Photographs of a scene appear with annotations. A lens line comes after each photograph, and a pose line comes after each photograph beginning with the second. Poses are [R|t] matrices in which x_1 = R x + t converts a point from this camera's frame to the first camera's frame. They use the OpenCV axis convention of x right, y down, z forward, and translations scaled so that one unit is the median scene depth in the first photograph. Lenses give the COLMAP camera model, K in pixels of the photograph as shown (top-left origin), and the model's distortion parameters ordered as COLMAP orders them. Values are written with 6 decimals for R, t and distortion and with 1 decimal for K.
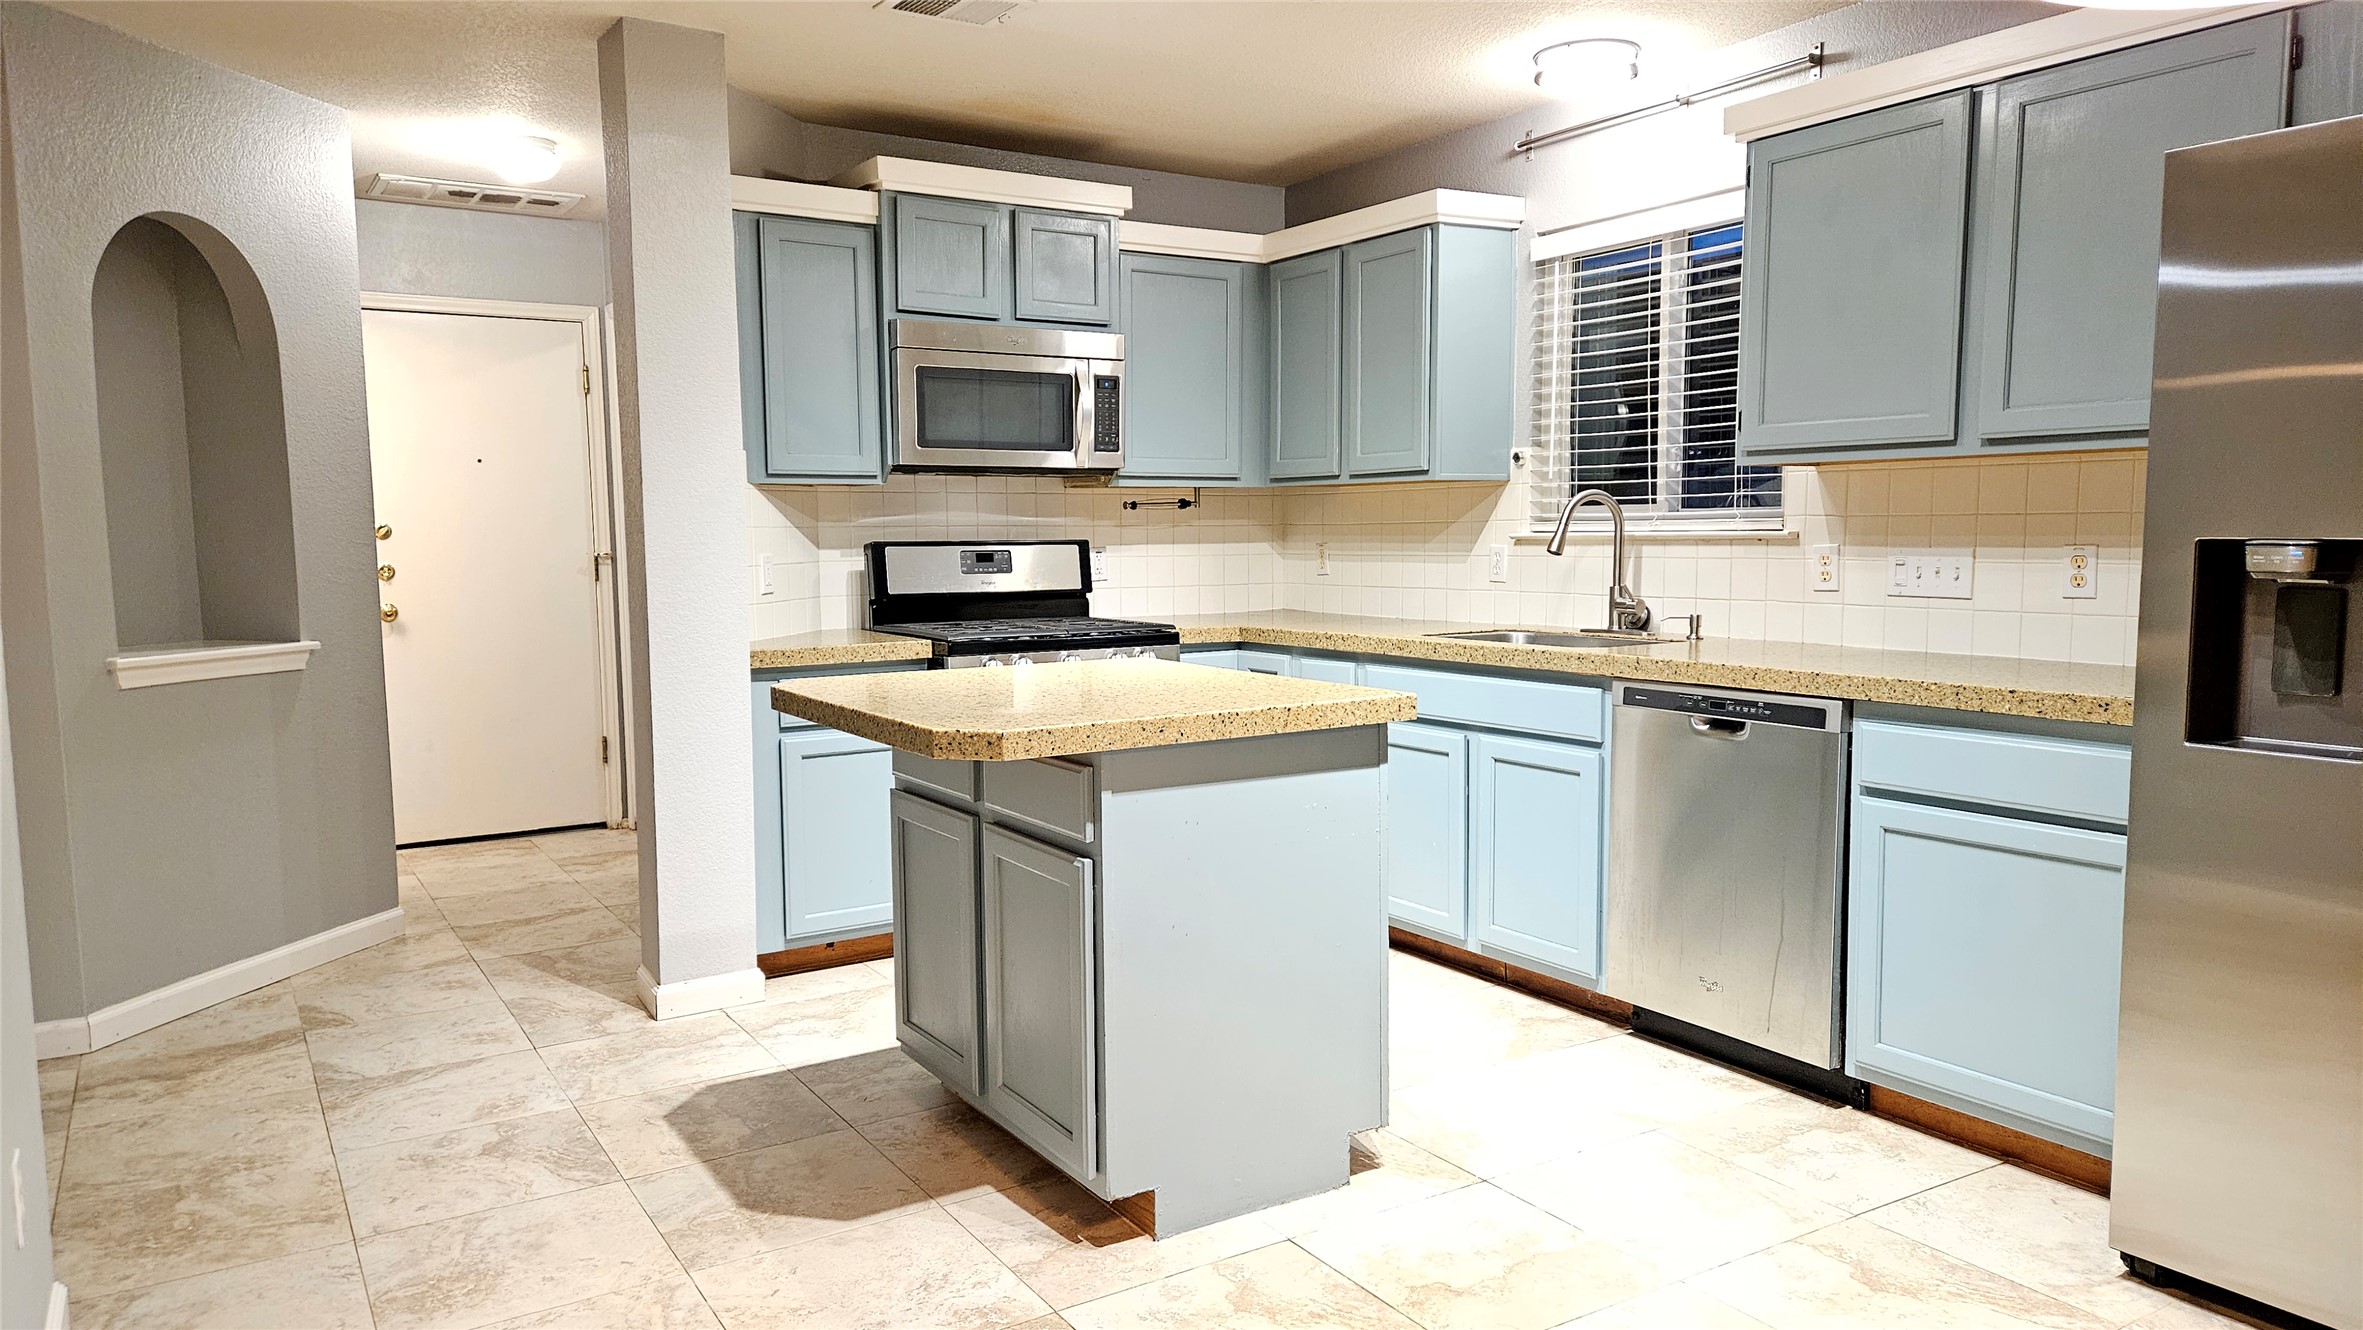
lens RADIAL K [[1560.3, 0, 1164.9], [0, 1560.3, 671.6], [0, 0, 1]] dist [0.089525, -0.078977]
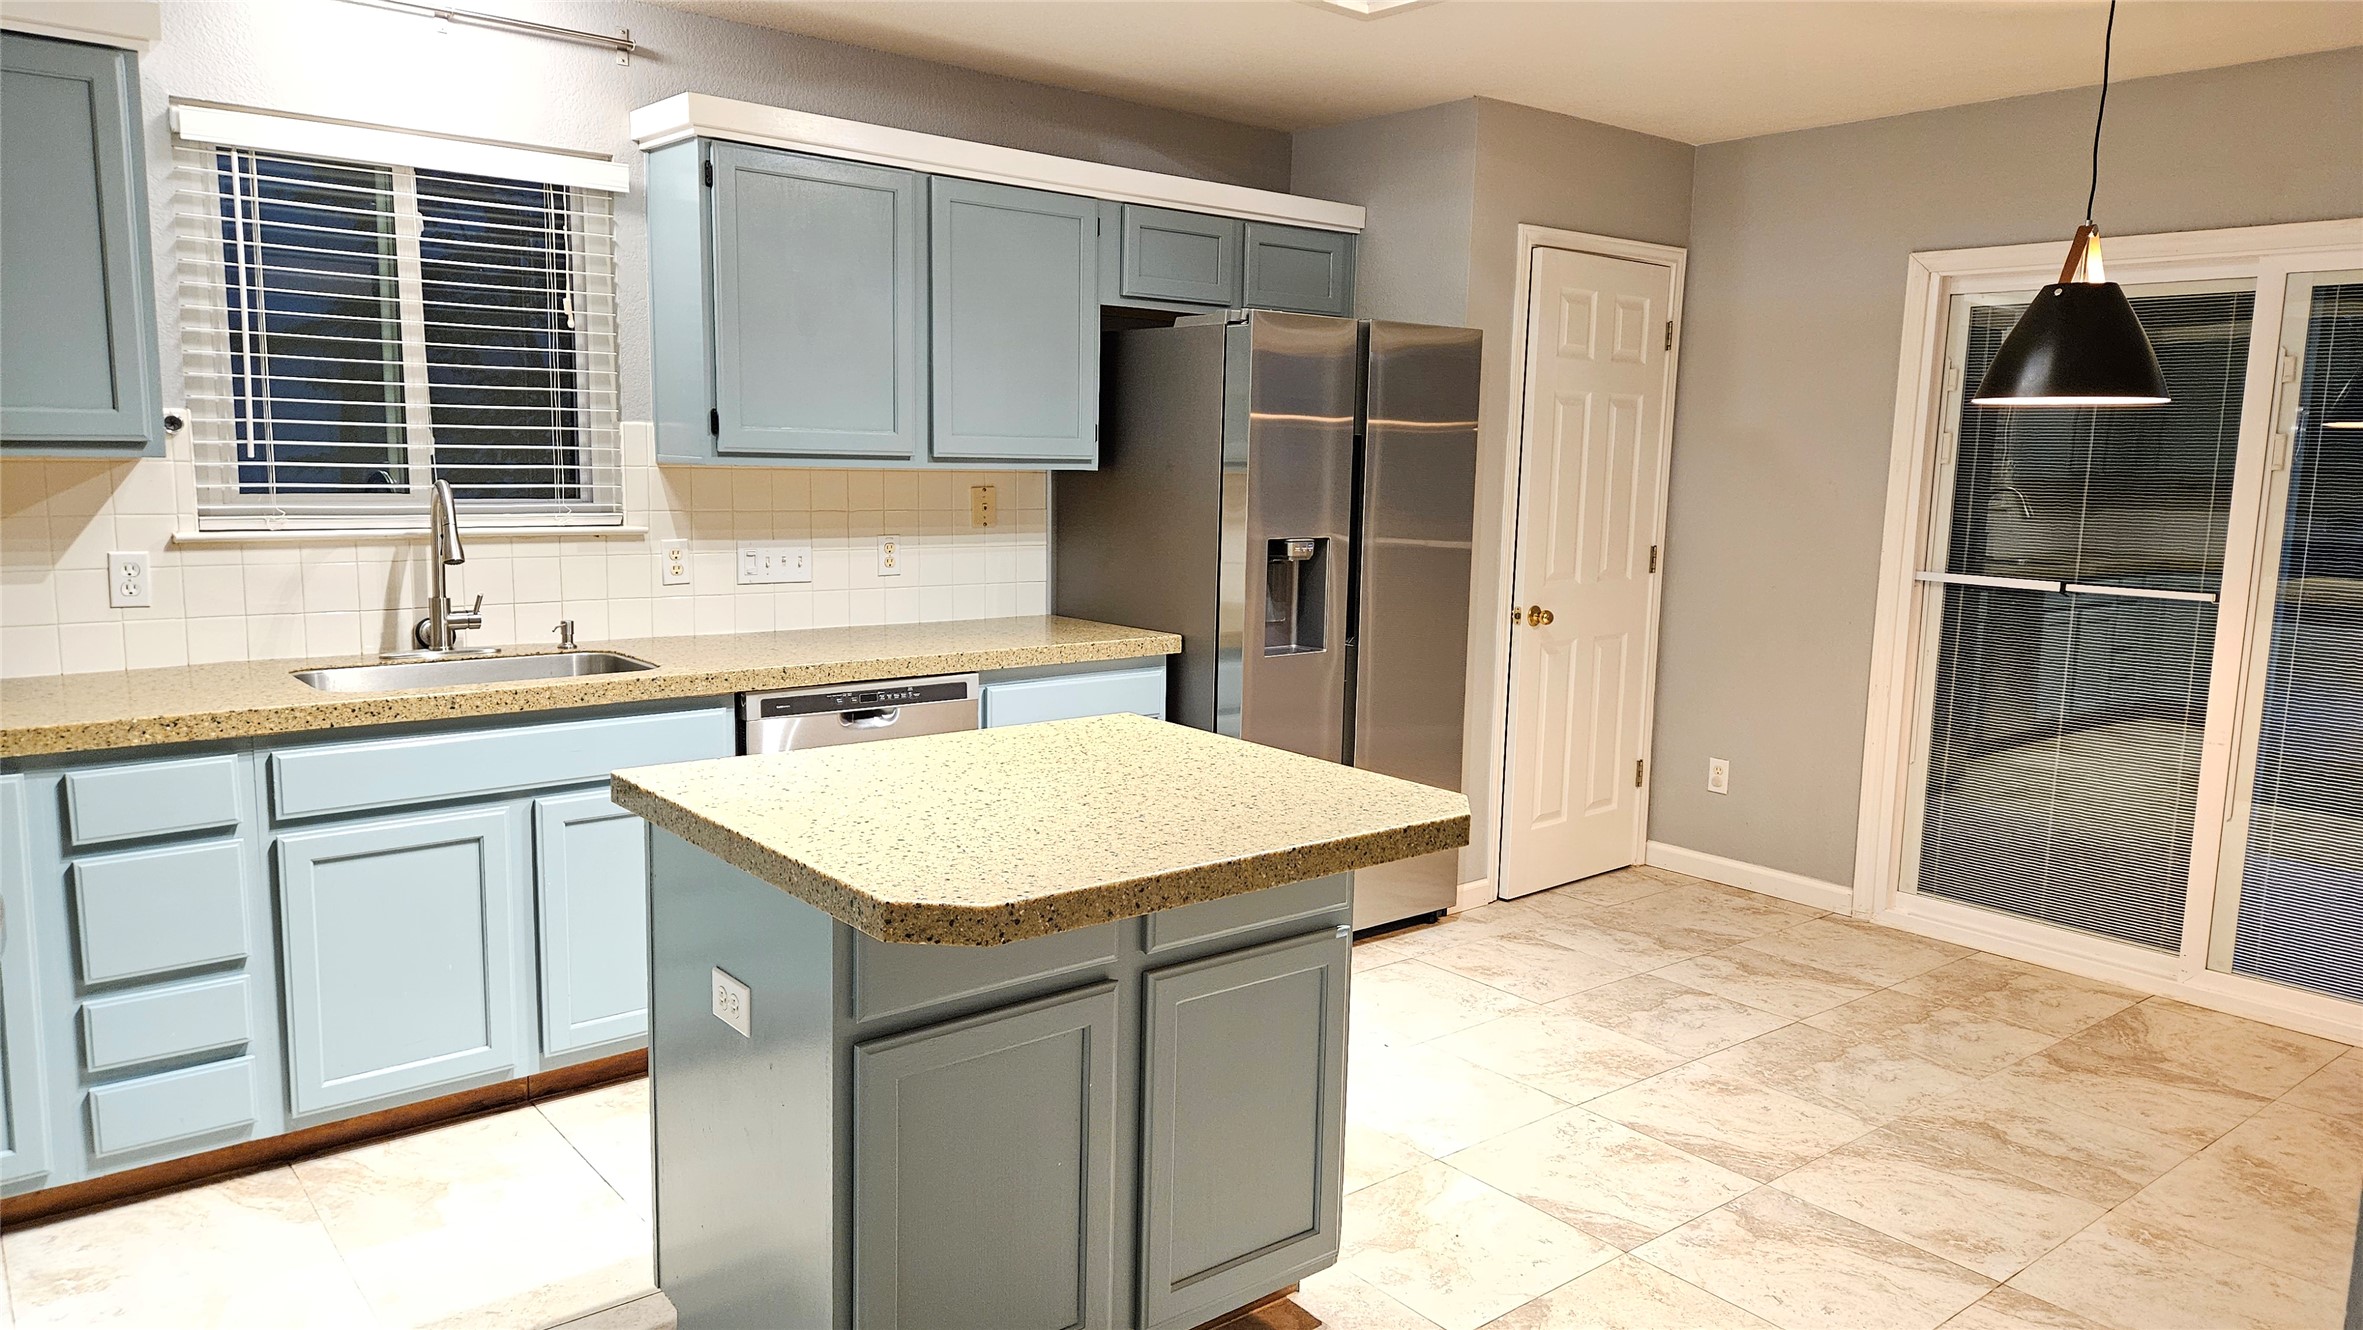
lens RADIAL K [[1582.8, 0, 1188.7], [0, 1582.8, 665.5], [0, 0, 1]] dist [0.042191, 0.000581]
pose [[-0.125248, -0.128458, 0.983774, -0.634335], [0.075501, 0.987473, 0.138554, -0.115134], [-0.989248, 0.091630, -0.113981, 0.782233]]
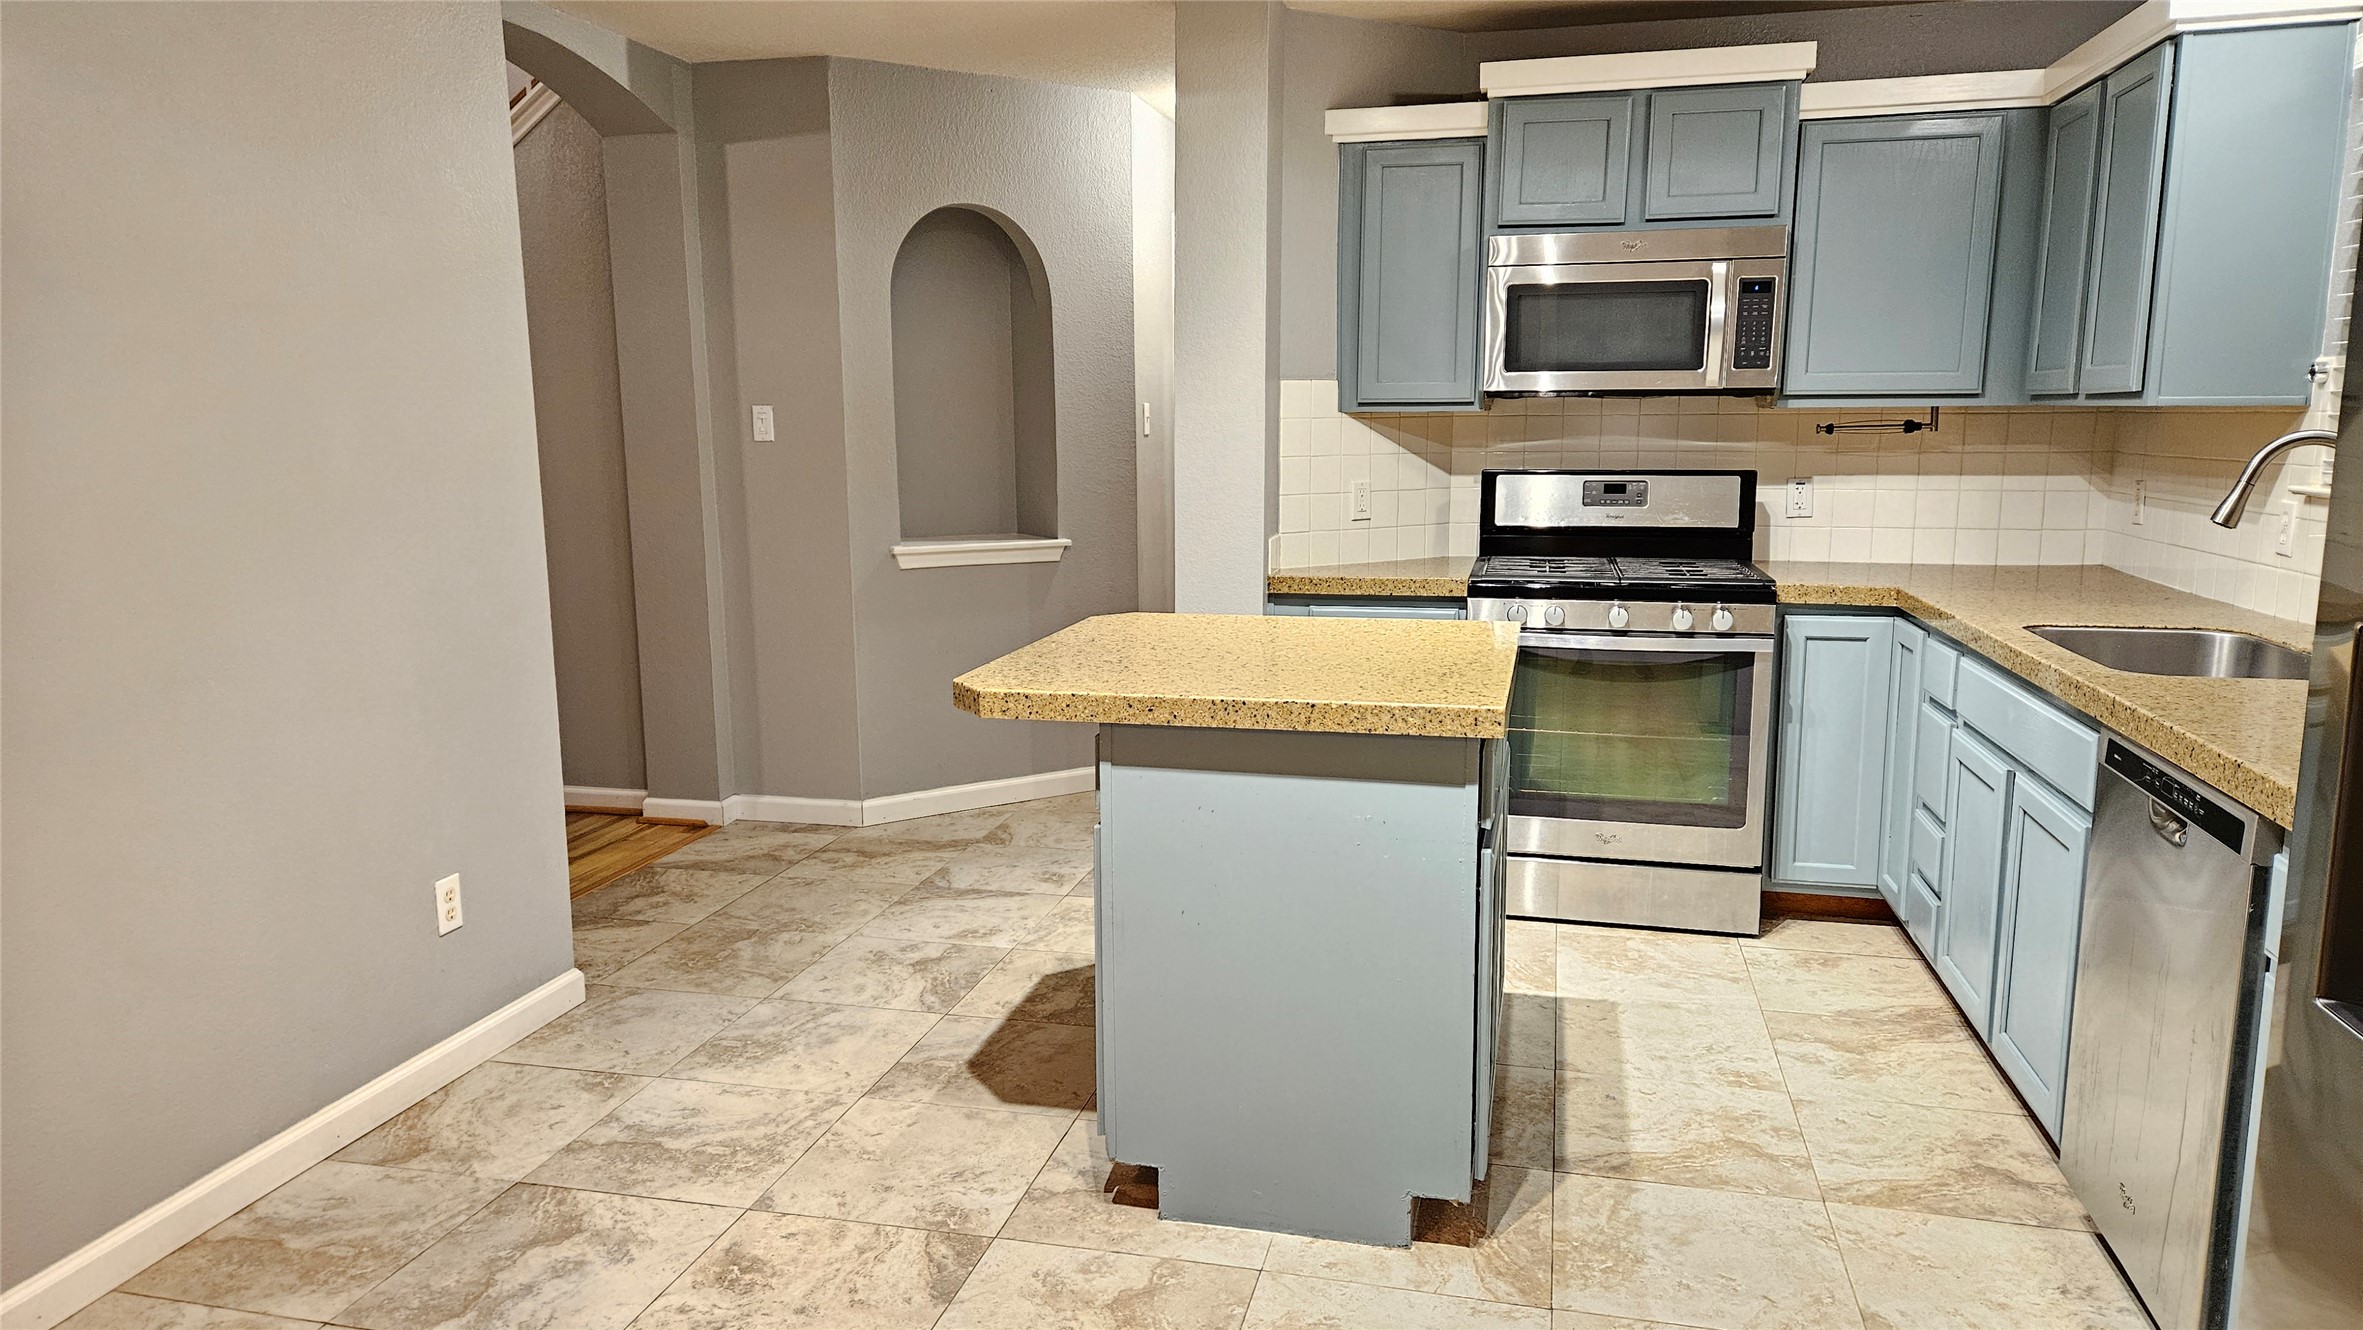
lens RADIAL K [[1551.9, 0, 1154.1], [0, 1551.9, 658.5], [0, 0, 1]] dist [0.076806, -0.059230]
pose [[0.708085, 0.116654, -0.696425, 0.430121], [-0.068480, 0.992955, 0.096696, -0.056135], [0.702799, -0.020778, 0.711085, 0.206359]]
